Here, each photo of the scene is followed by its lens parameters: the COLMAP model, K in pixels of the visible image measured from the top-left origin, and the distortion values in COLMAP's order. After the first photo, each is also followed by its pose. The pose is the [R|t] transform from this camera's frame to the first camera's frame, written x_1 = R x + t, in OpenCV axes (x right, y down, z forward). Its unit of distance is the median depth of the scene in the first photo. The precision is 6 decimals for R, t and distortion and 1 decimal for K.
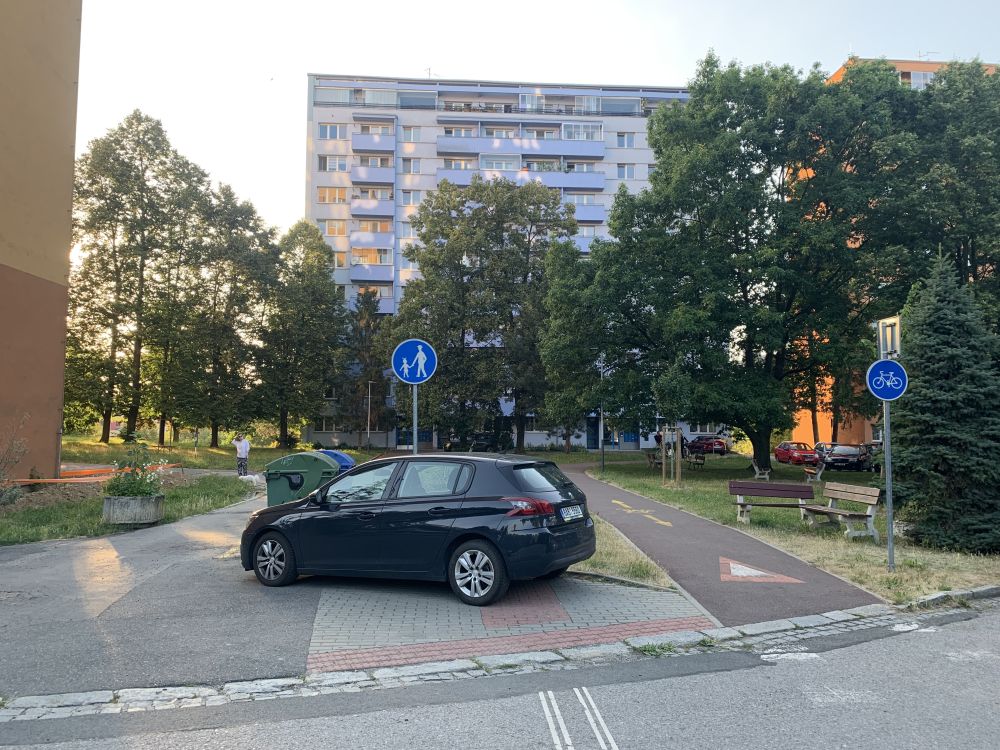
lens RADIAL K [[763.0, 0, 500.0], [0, 763.0, 375.0], [0, 0, 1]] dist [-0.004431, -0.004954]
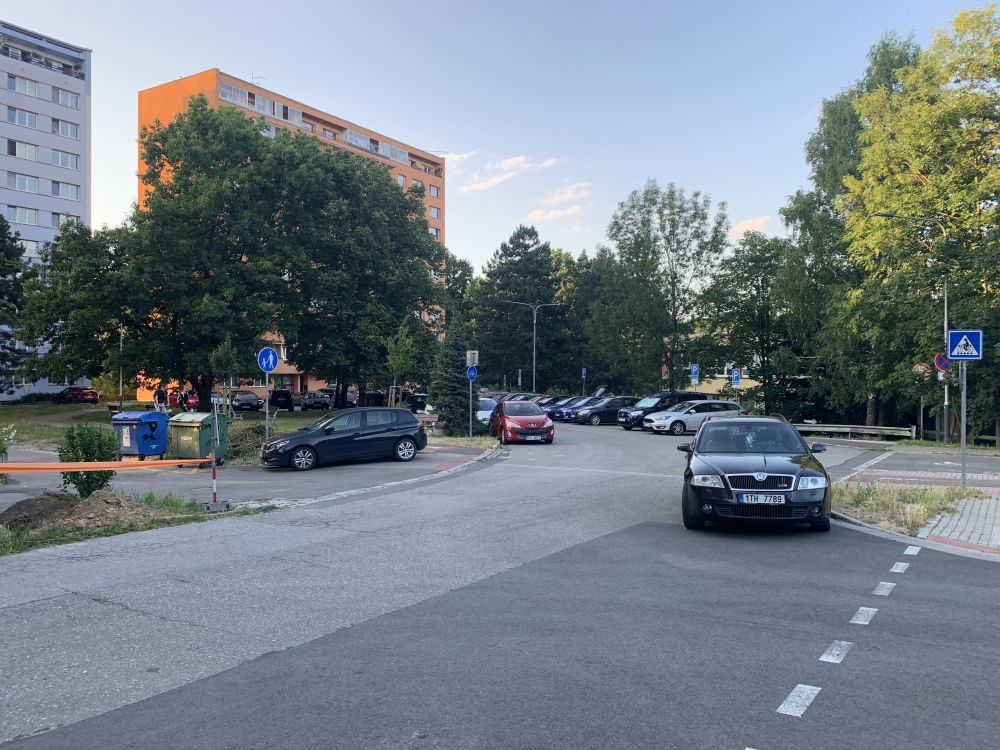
lens RADIAL K [[763.0, 0, 500.0], [0, 763.0, 375.0], [0, 0, 1]] dist [-0.004431, -0.004954]
pose [[0.593161, -0.011770, 0.804998, -1.337190], [-0.048762, 0.997532, 0.050516, -0.107228], [-0.803606, -0.069217, 0.591123, -0.571587]]
